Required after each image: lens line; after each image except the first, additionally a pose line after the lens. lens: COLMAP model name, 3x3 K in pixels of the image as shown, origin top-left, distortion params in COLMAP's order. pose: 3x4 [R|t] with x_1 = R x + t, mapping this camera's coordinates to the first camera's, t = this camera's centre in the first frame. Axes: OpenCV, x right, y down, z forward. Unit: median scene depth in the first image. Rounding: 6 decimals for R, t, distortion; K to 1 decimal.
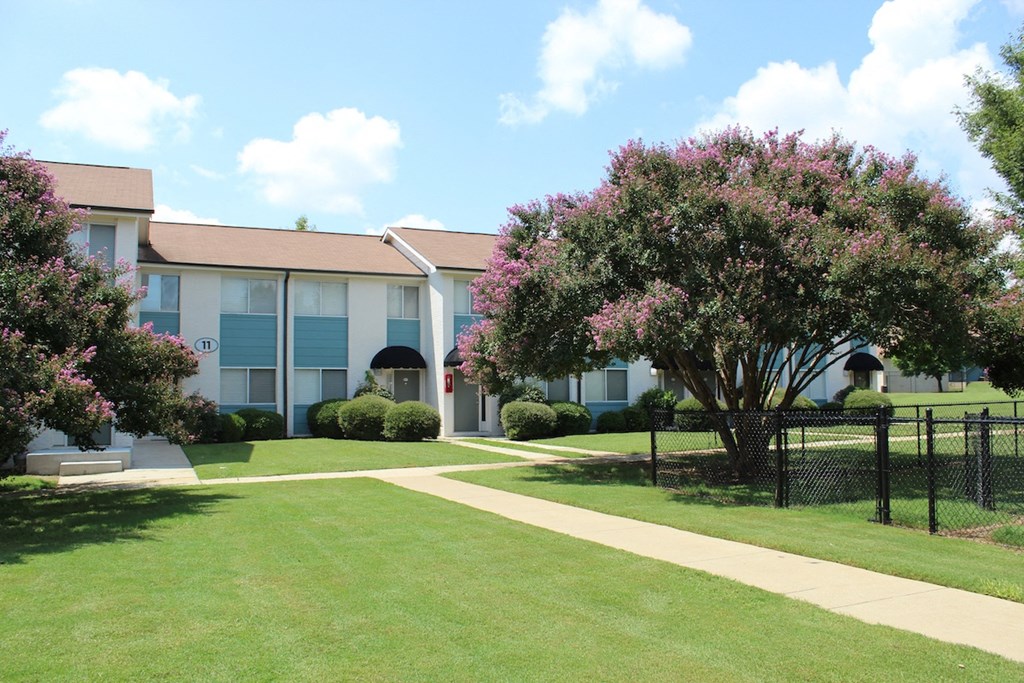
lens RADIAL K [[892.7, 0, 512.0], [0, 892.7, 341.5], [0, 0, 1]] dist [-0.013300, -0.006319]
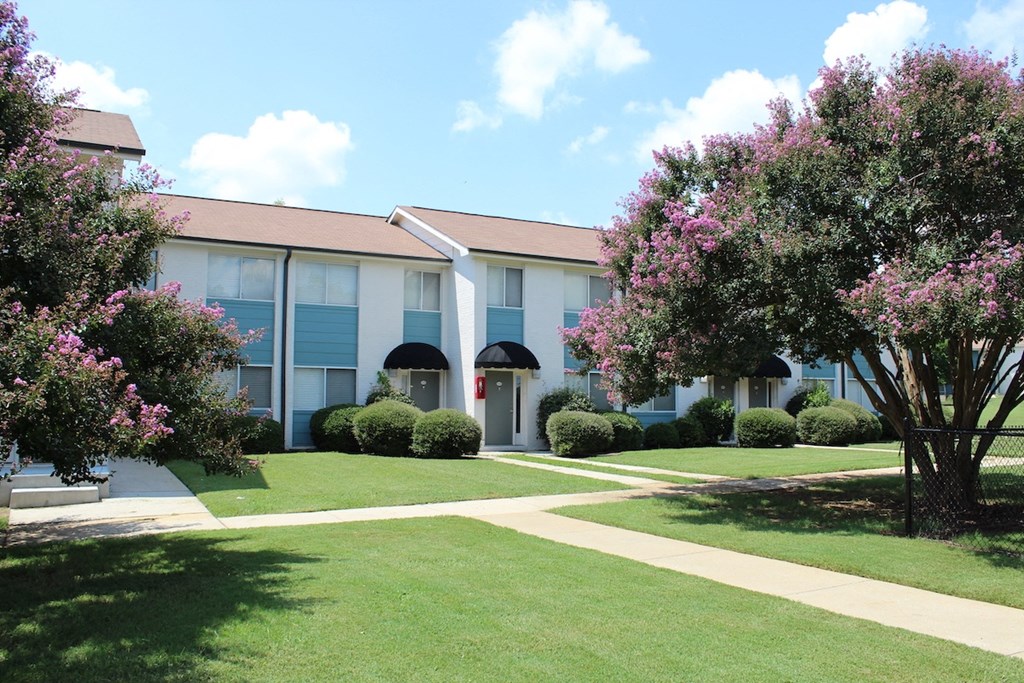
lens RADIAL K [[865.9, 0, 512.0], [0, 865.9, 341.5], [0, 0, 1]] dist [-0.047841, 0.012568]
pose [[0.996729, 0.019296, 0.078478, -0.106485], [-0.018440, 0.999762, -0.011628, 0.012385], [-0.078684, 0.010143, 0.996848, 0.186396]]
